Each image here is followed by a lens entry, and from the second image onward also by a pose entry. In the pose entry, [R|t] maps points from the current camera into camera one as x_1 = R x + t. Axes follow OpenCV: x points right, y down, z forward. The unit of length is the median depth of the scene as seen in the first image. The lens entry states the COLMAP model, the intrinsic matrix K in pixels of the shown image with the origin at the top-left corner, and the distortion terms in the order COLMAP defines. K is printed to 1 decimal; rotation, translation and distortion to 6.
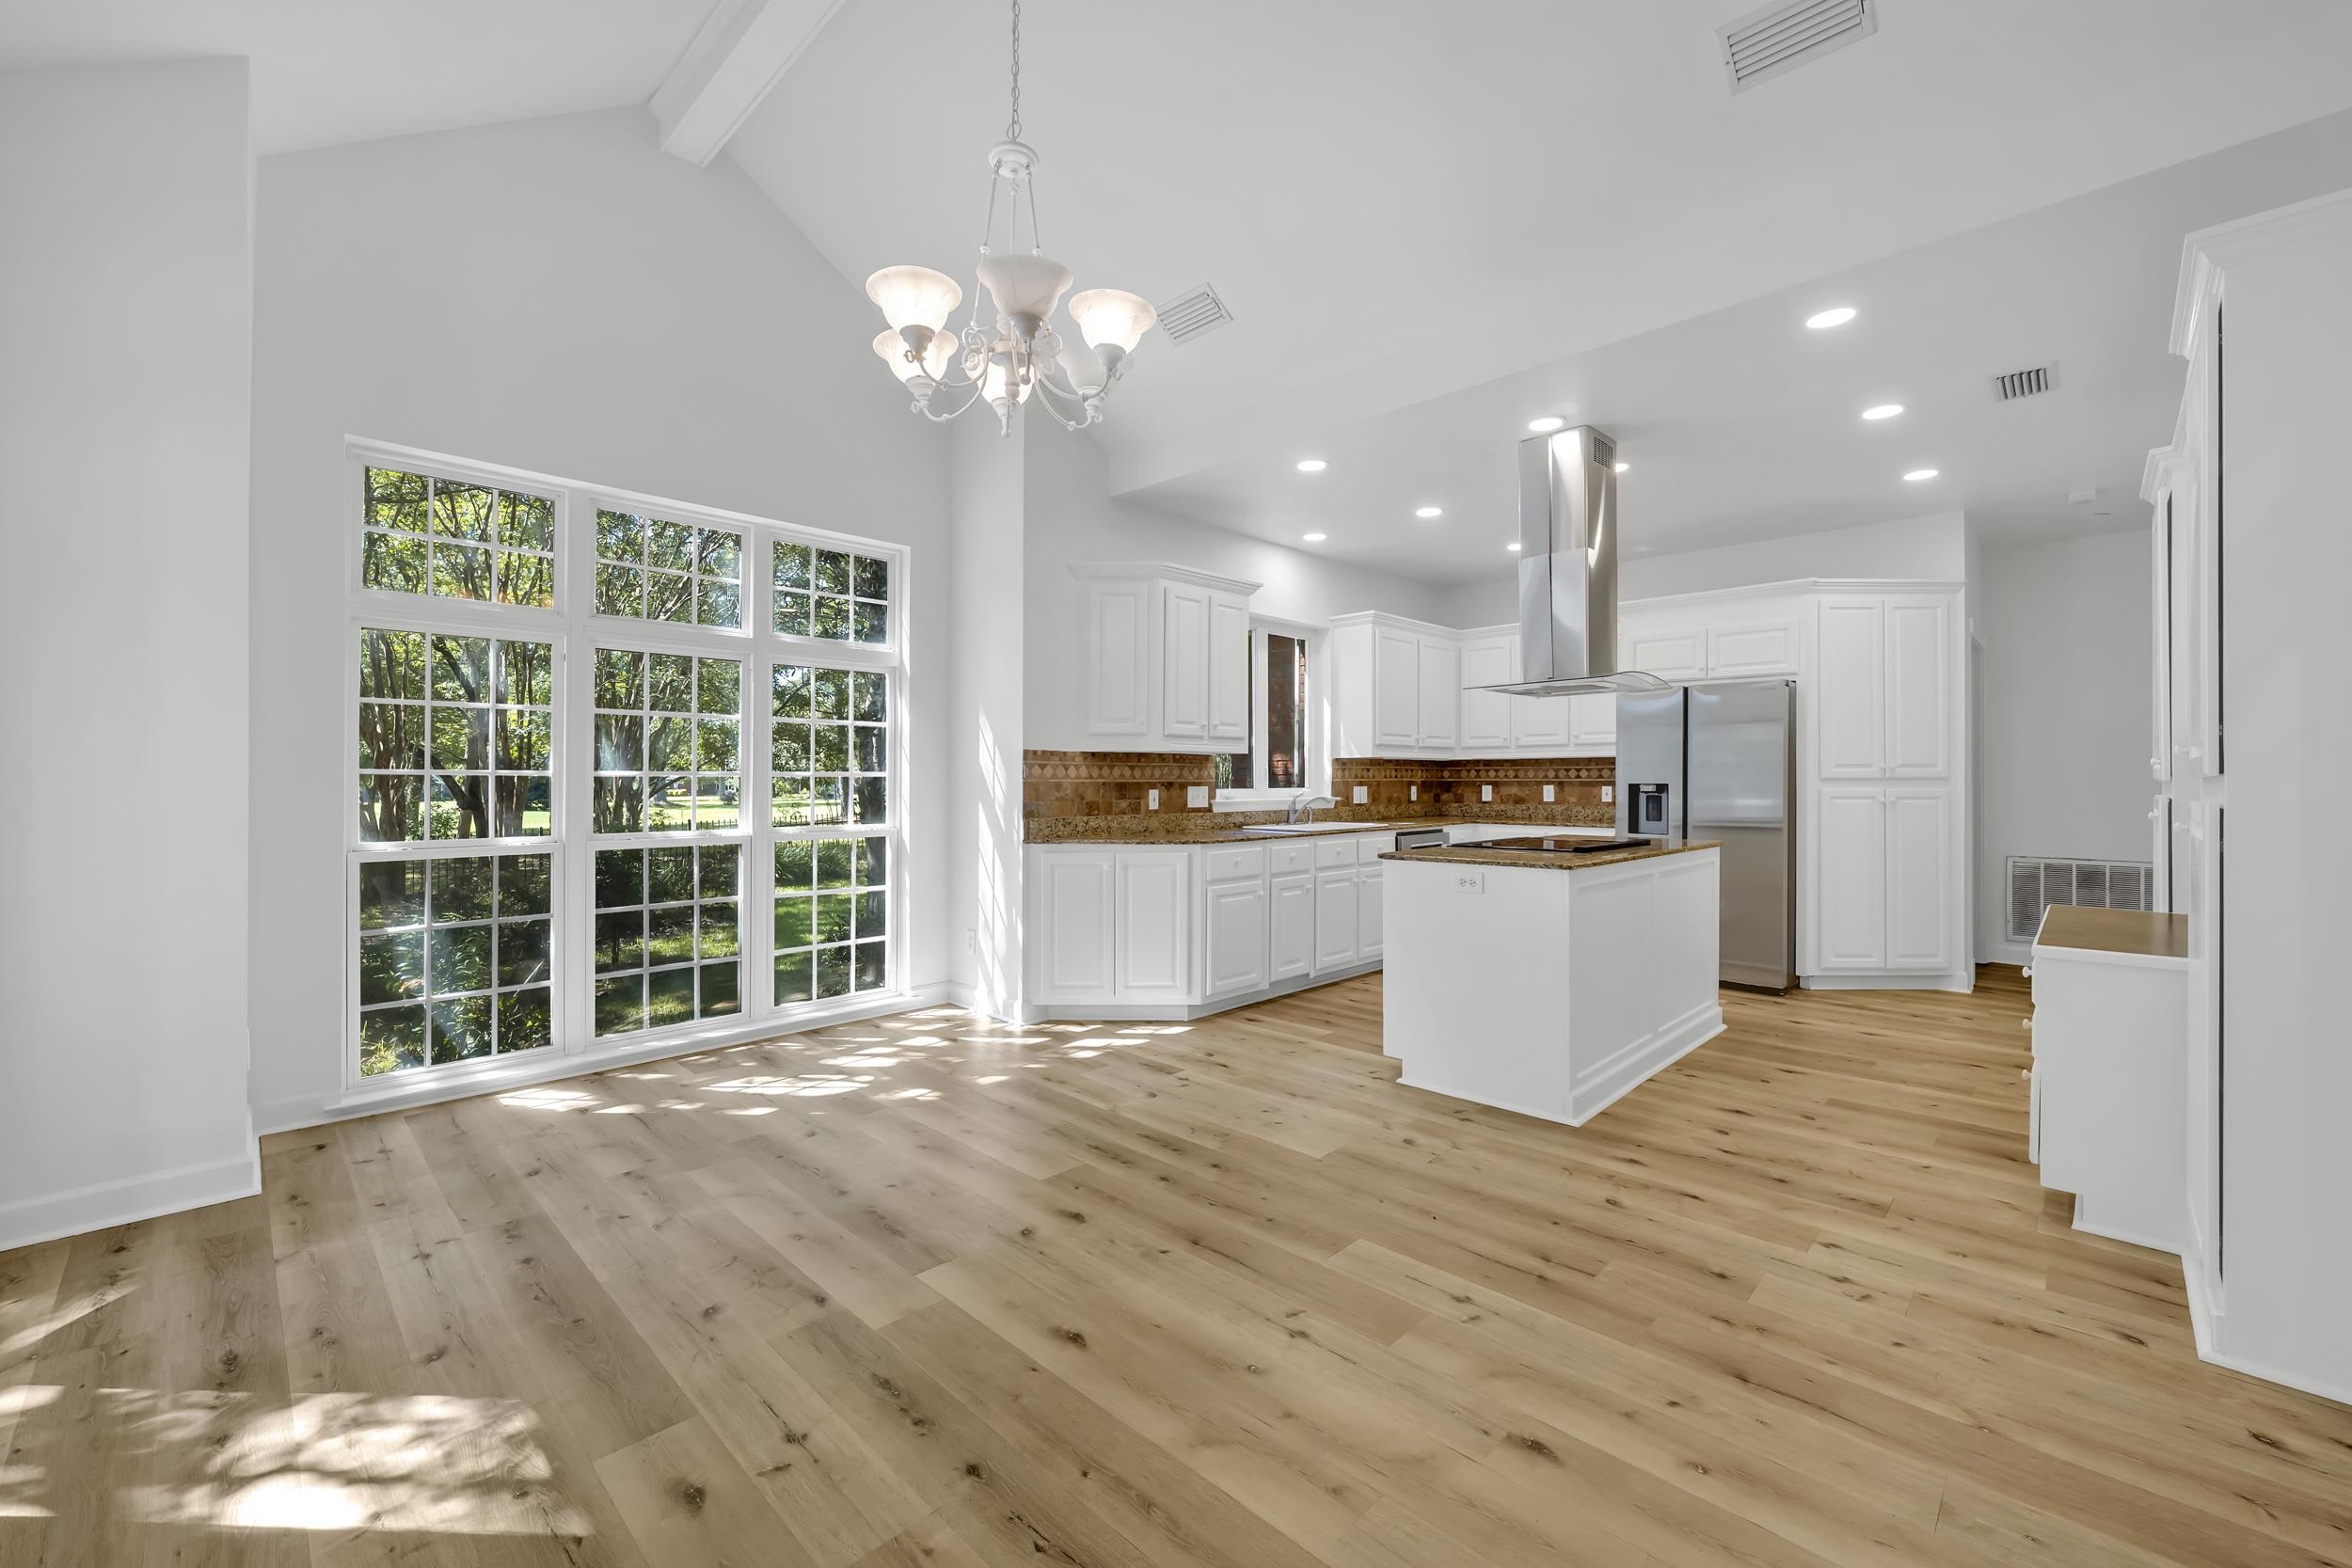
lens RADIAL K [[960.0, 0, 1179.6], [0, 960.0, 782.0], [0, 0, 1]] dist [0.000143, -0.000169]
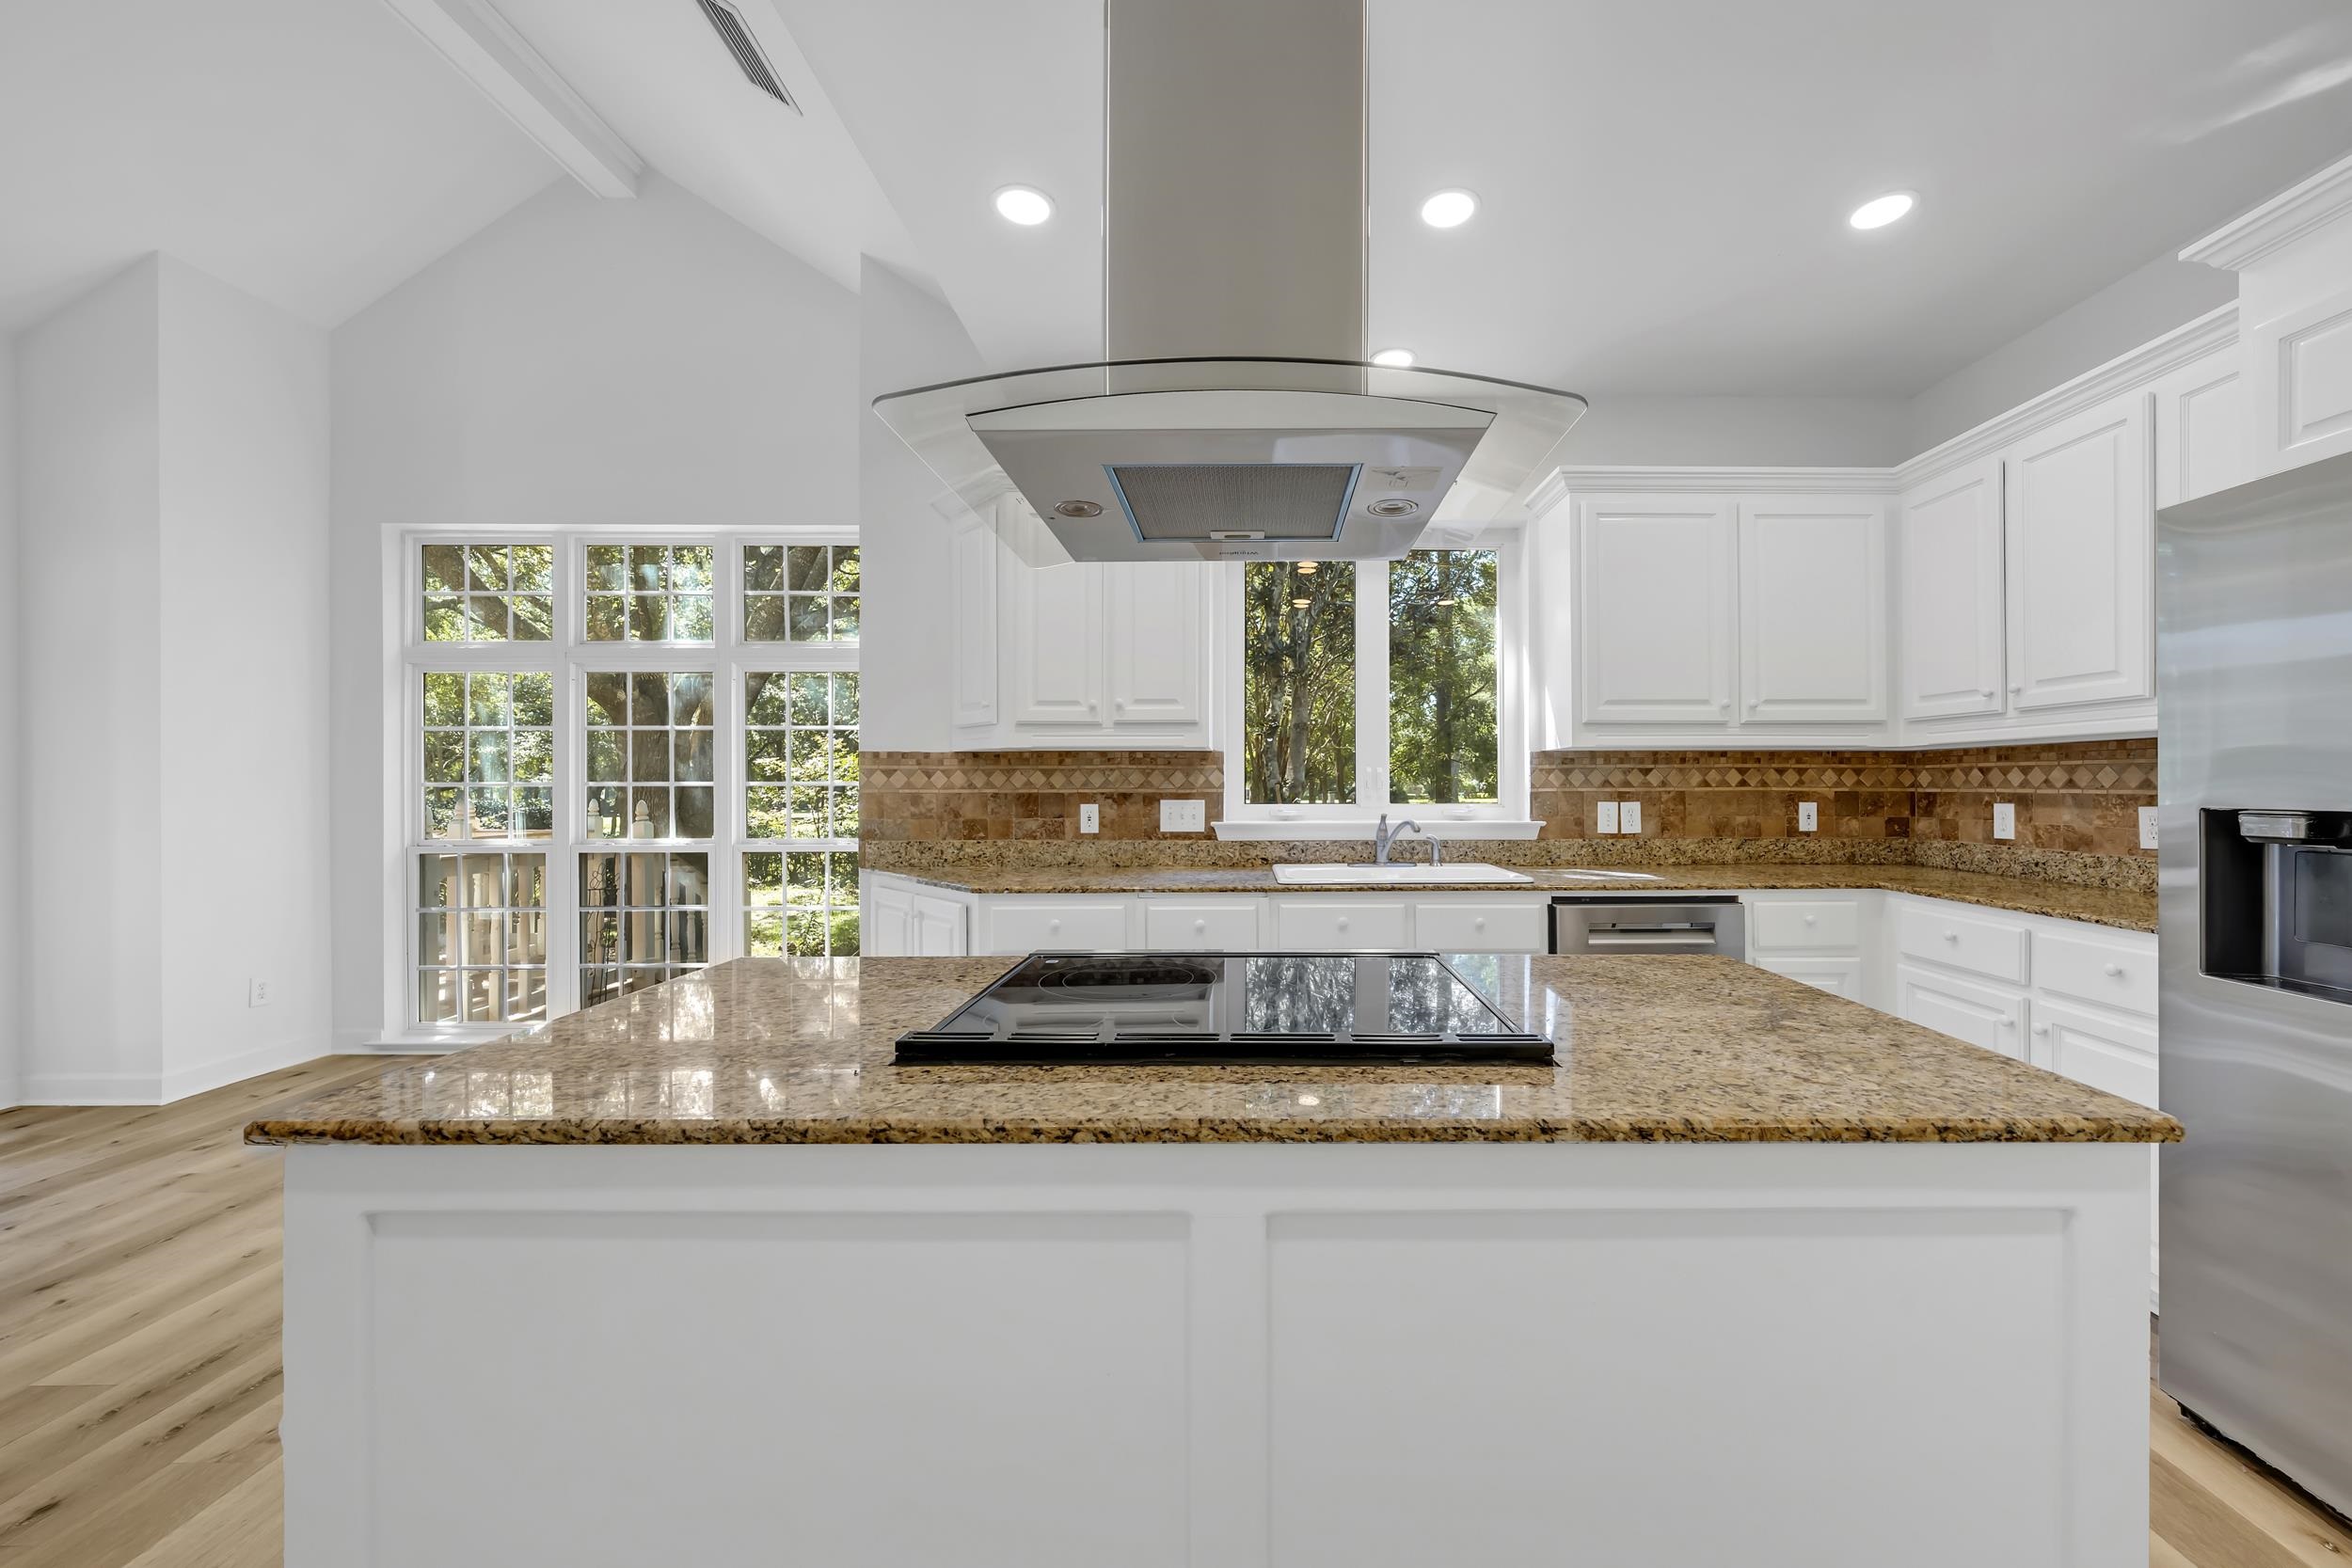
lens RADIAL K [[960.0, 0, 1179.6], [0, 960.0, 782.0], [0, 0, 1]] dist [0.000143, -0.000169]
pose [[0.688435, 0.001574, -0.725297, 0.571814], [-0.000971, 0.999999, 0.001248, -0.009831], [0.725298, -0.000155, 0.688435, 0.633131]]
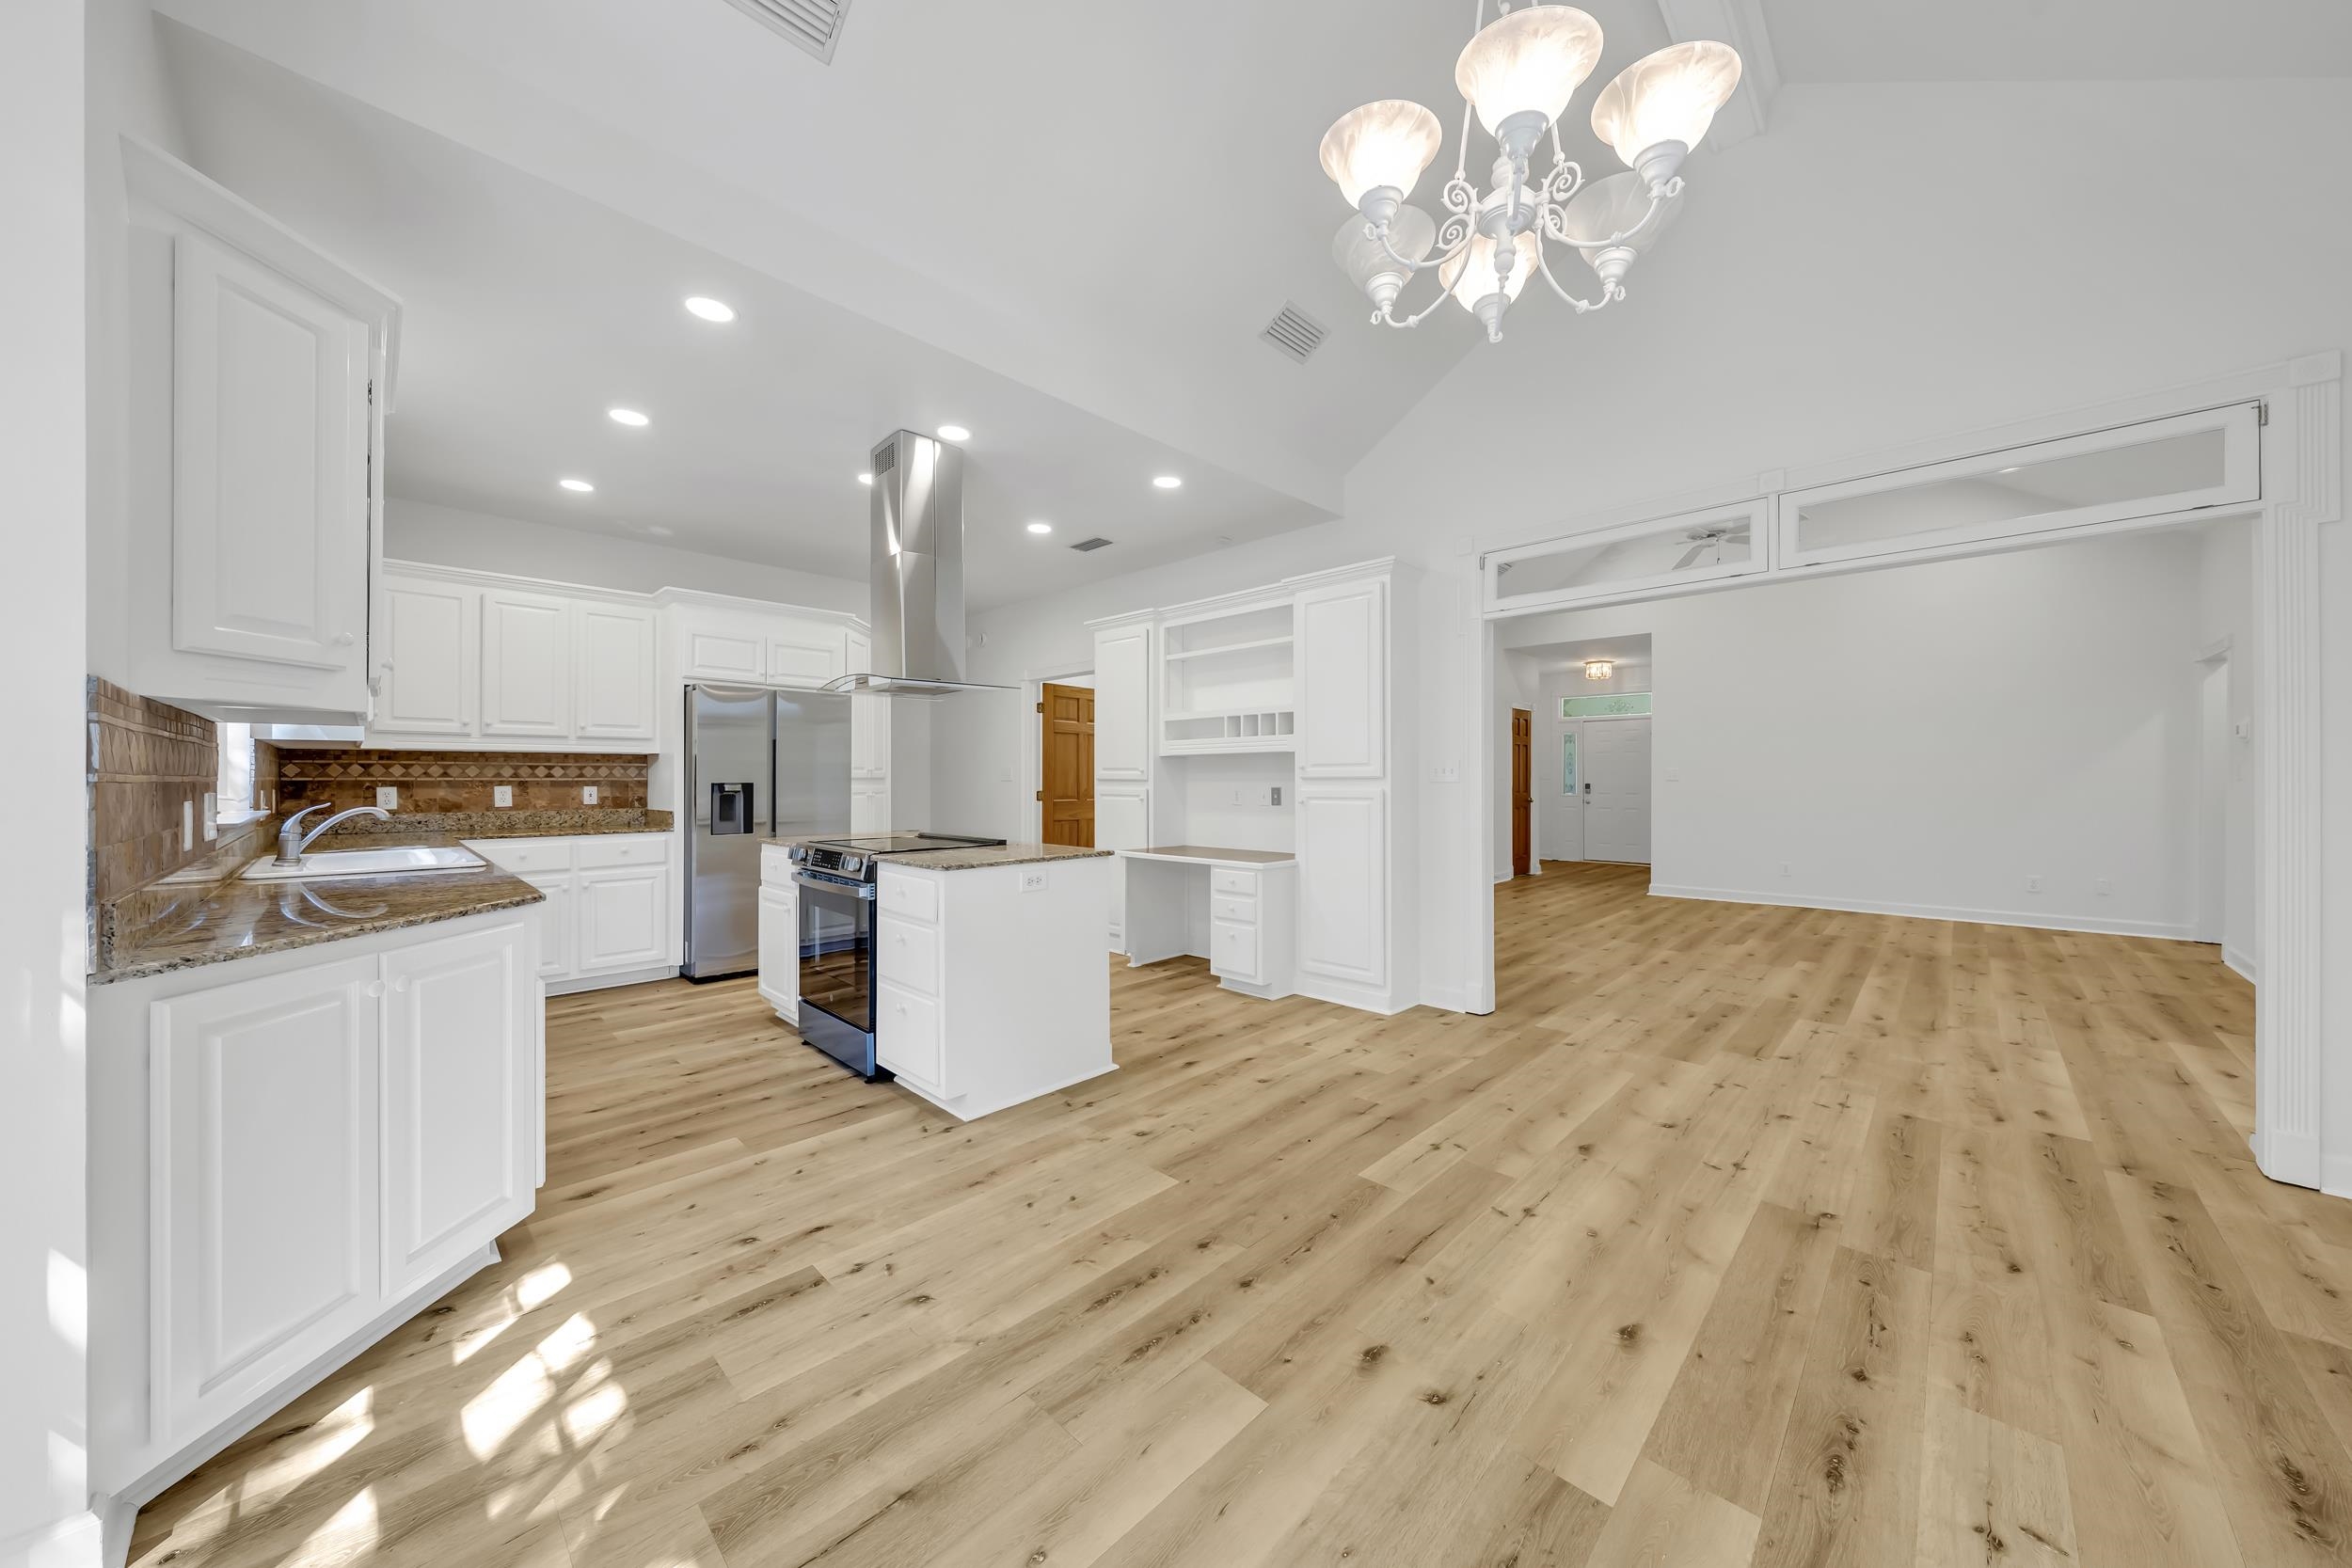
lens RADIAL K [[790.7, 0, 1217.9], [0, 790.7, 779.7], [0, 0, 1]] dist [-0.000543, -0.000124]
pose [[-0.014588, -0.000612, 0.999893, -0.394516], [0.002545, 0.999997, 0.000649, -0.001110], [-0.999890, 0.002555, -0.014587, 0.611049]]
